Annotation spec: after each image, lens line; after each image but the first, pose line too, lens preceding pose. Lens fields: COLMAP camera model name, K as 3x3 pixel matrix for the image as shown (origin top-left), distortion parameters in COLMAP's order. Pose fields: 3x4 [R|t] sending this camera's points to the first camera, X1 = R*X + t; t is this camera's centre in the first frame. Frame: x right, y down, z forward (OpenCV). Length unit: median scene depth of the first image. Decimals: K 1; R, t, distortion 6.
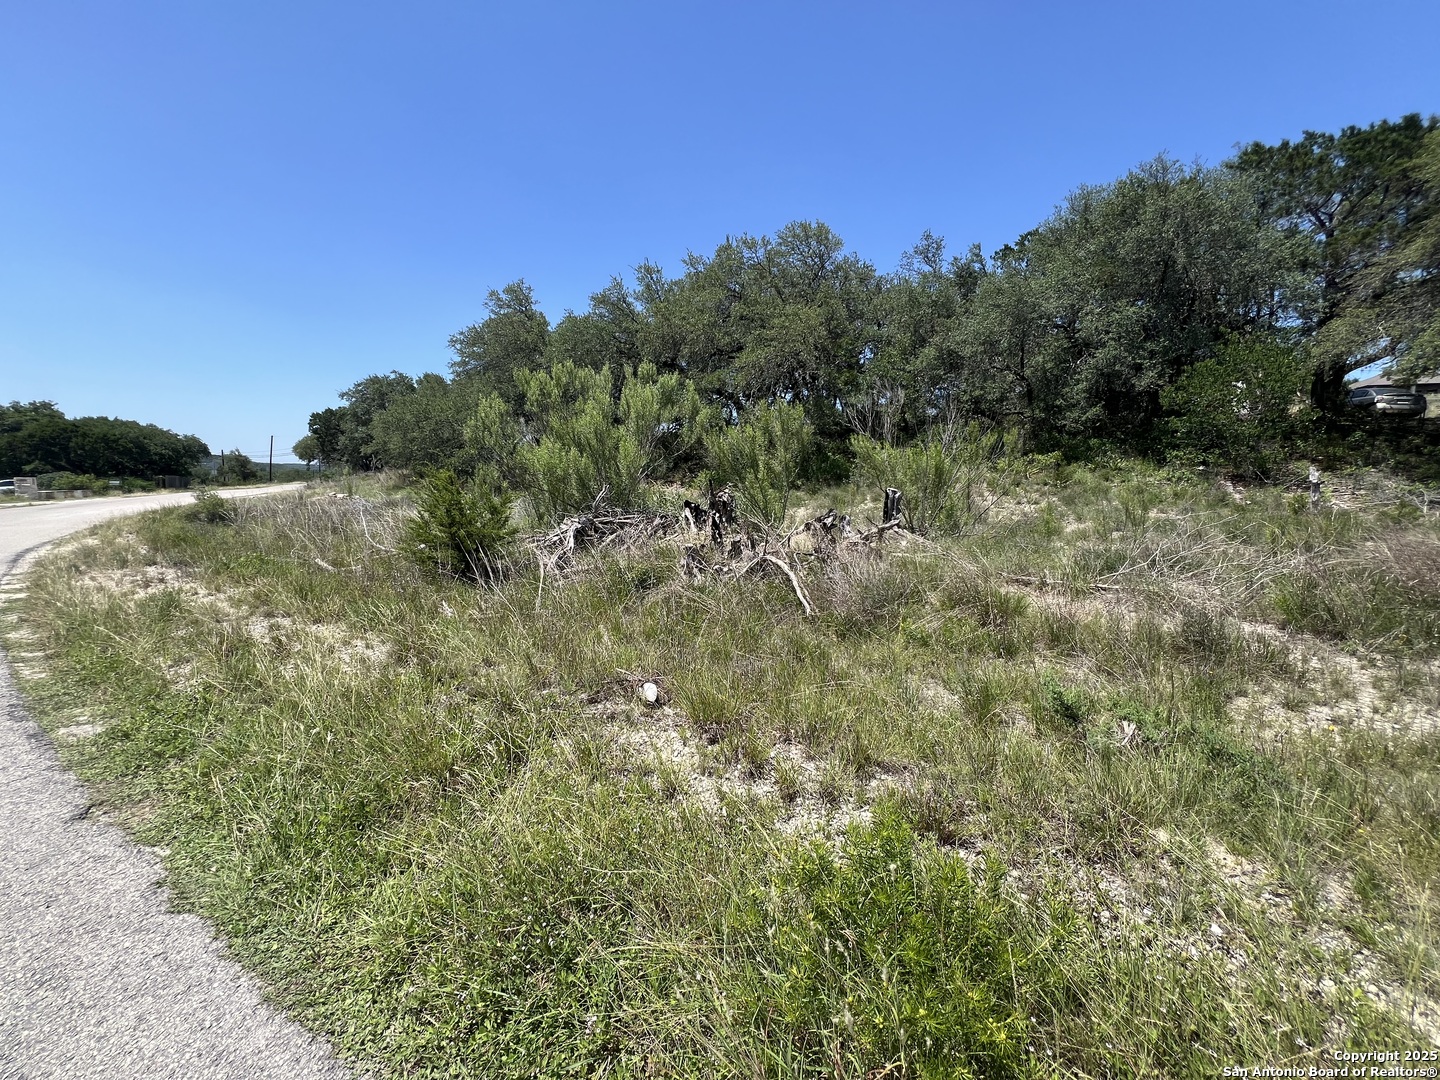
lens RADIAL K [[572.6, 0, 719.8], [0, 572.6, 528.3], [0, 0, 1]] dist [-0.000736, -0.000474]
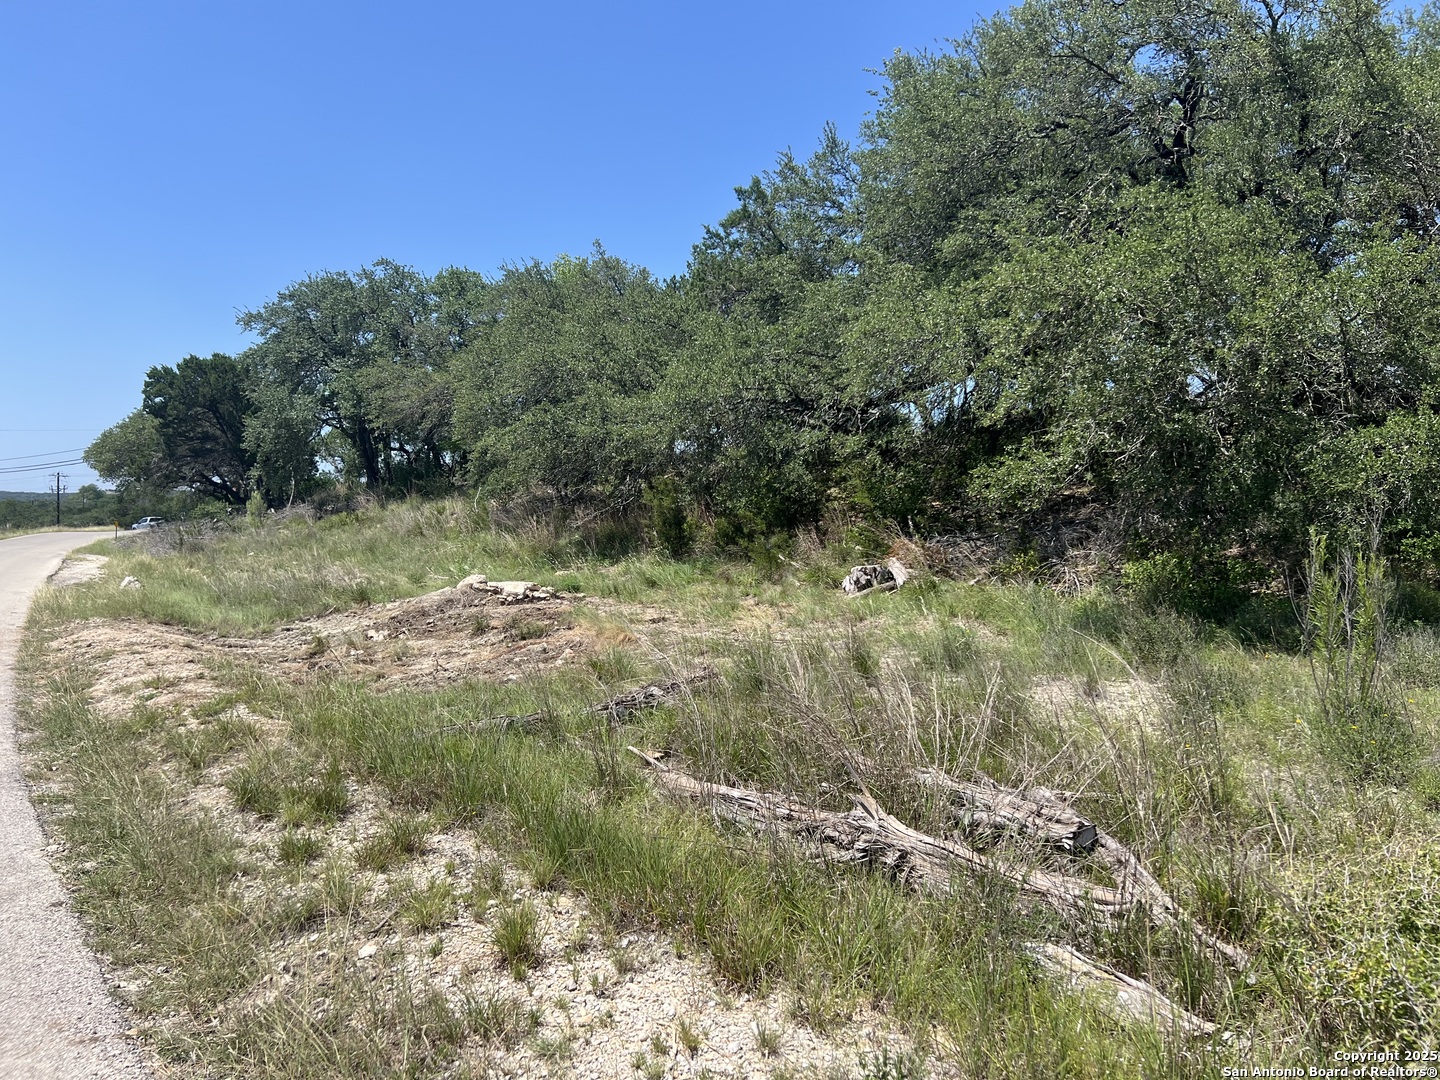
lens RADIAL K [[1079.9, 0, 704.8], [0, 1079.9, 541.2], [0, 0, 1]] dist [0.022611, -0.021719]
pose [[0.998654, 0.012471, -0.050337, -0.288516], [-0.016293, 0.996956, -0.076245, -0.020119], [0.049233, 0.076963, 0.995818, 0.250311]]
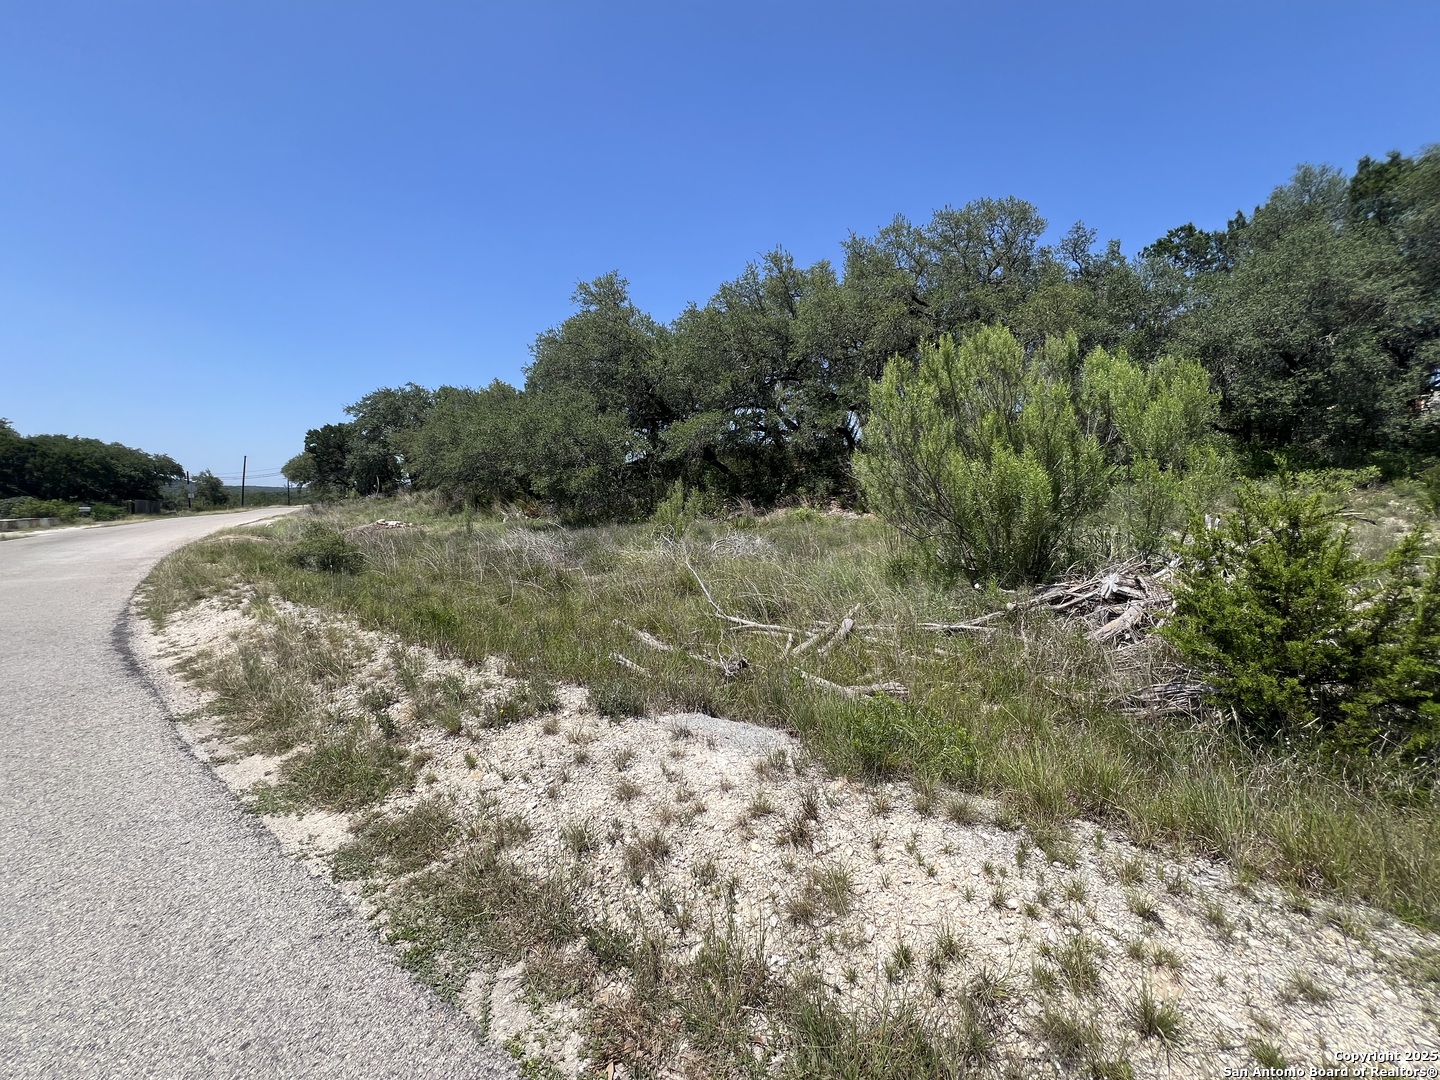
lens RADIAL K [[572.6, 0, 727.4], [0, 572.6, 543.4], [0, 0, 1]] dist [-0.000736, -0.000474]
pose [[0.998263, -0.011778, 0.057718, -0.116608], [0.012271, 0.999891, -0.008190, -0.007066], [-0.057615, 0.008884, 0.998299, 0.065372]]
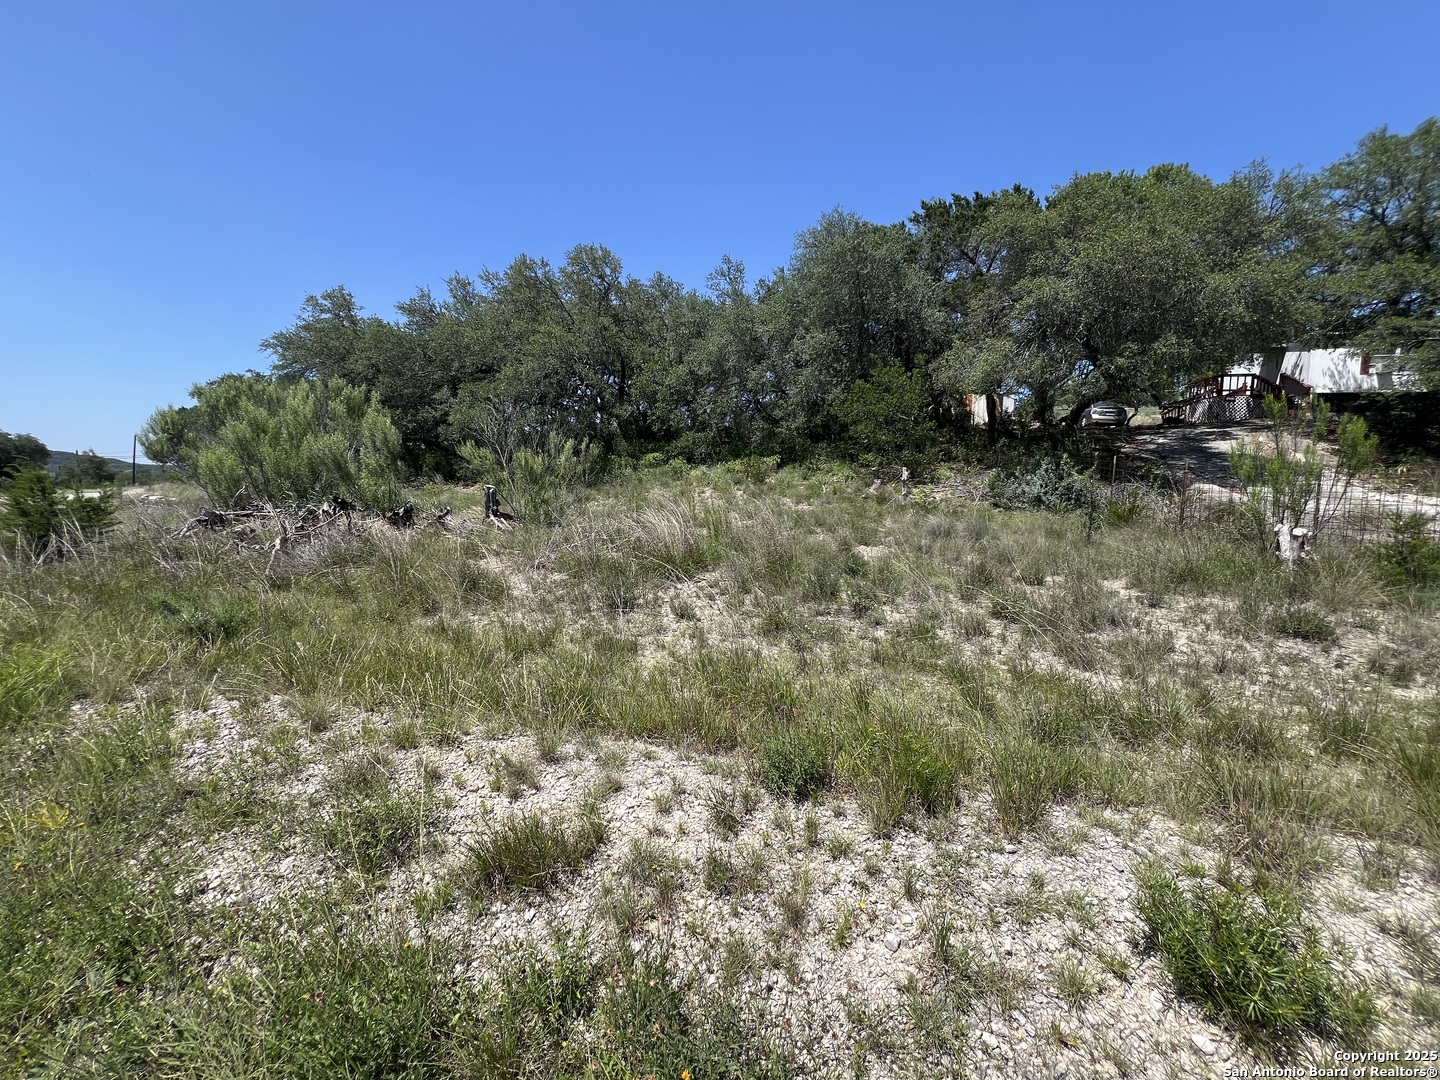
lens RADIAL K [[572.6, 0, 715.5], [0, 572.6, 535.8], [0, 0, 1]] dist [-0.000736, -0.000474]
pose [[0.994194, -0.011389, 0.106997, 0.102053], [0.010506, 0.999906, 0.008815, 0.004417], [-0.107087, -0.007640, 0.994220, -0.044376]]
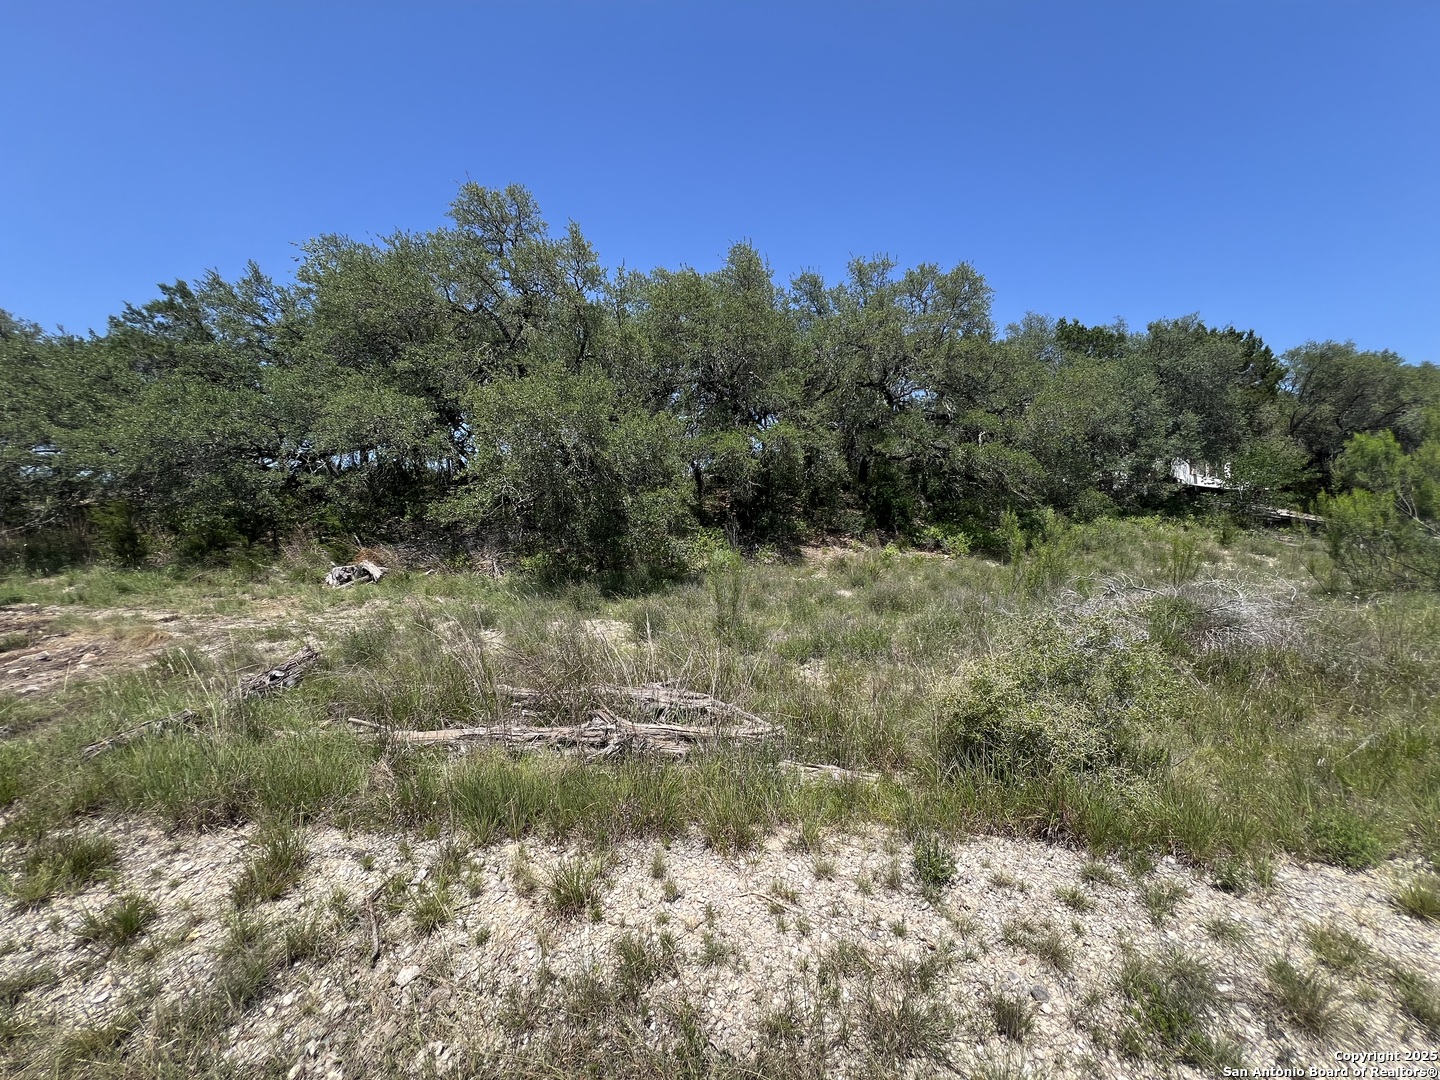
lens RADIAL K [[572.6, 0, 709.5], [0, 572.6, 532.2], [0, 0, 1]] dist [-0.000736, -0.000474]
pose [[0.690040, 0.010445, 0.723695, -0.320962], [0.067823, 0.994563, -0.079024, -0.021810], [-0.720586, 0.103613, 0.685580, 0.277099]]
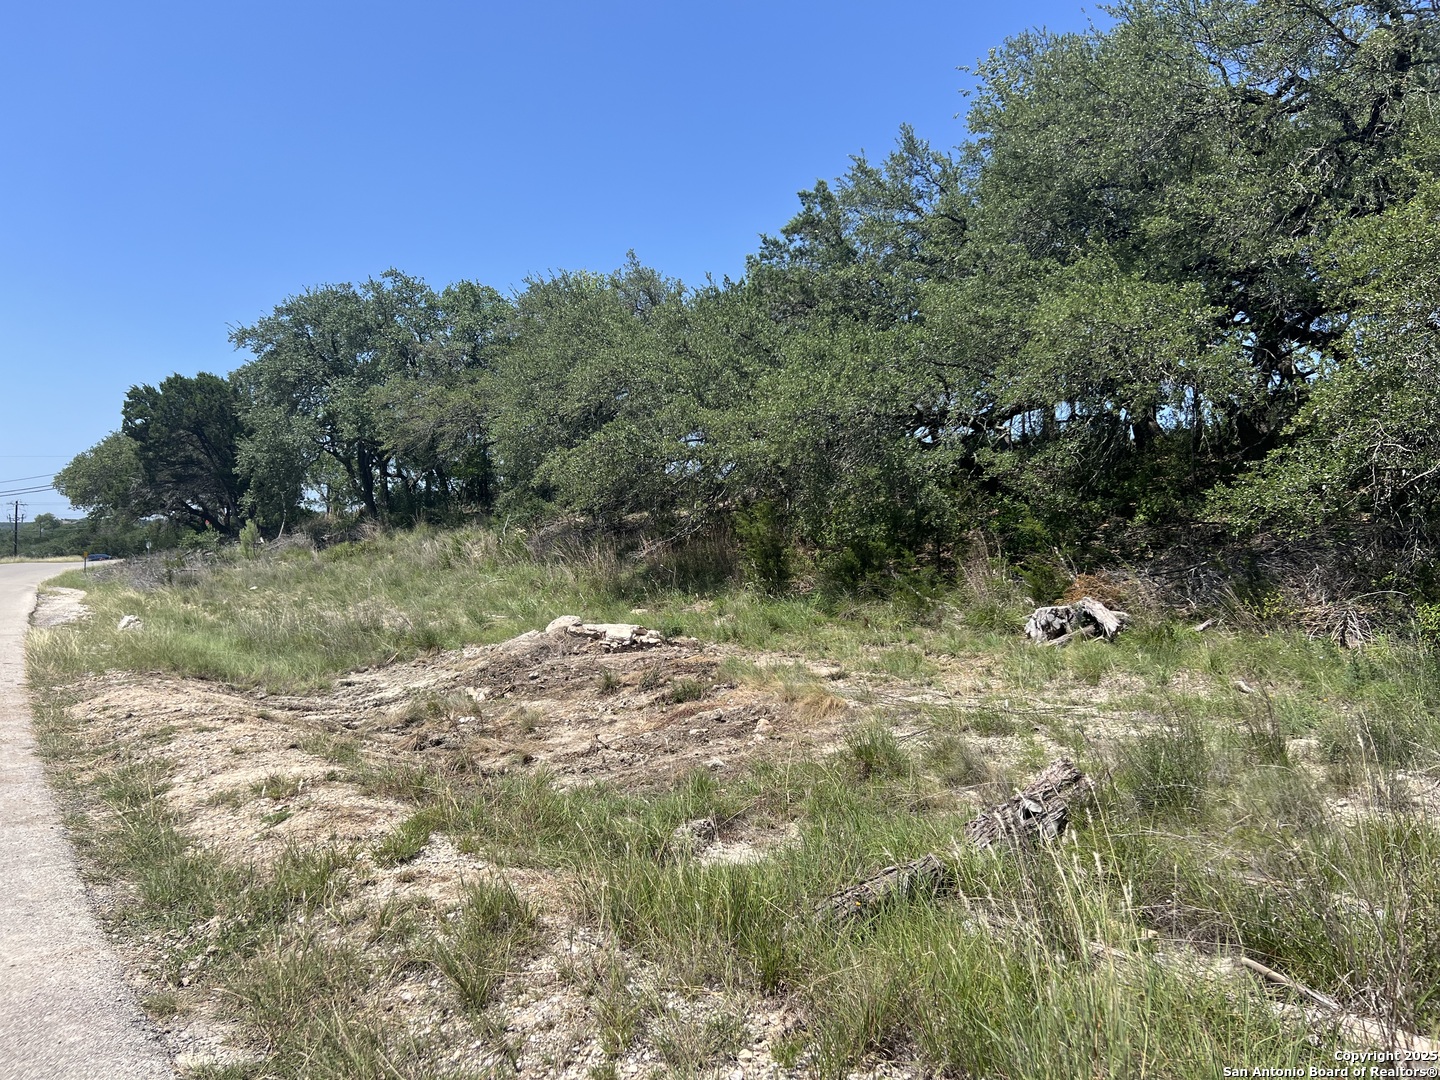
lens RADIAL K [[1079.9, 0, 723.1], [0, 1079.9, 547.7], [0, 0, 1]] dist [0.022611, -0.021719]
pose [[0.999882, 0.013110, -0.008059, -0.328184], [-0.013847, 0.994949, -0.099426, -0.023882], [0.006715, 0.099526, 0.995012, 0.293058]]
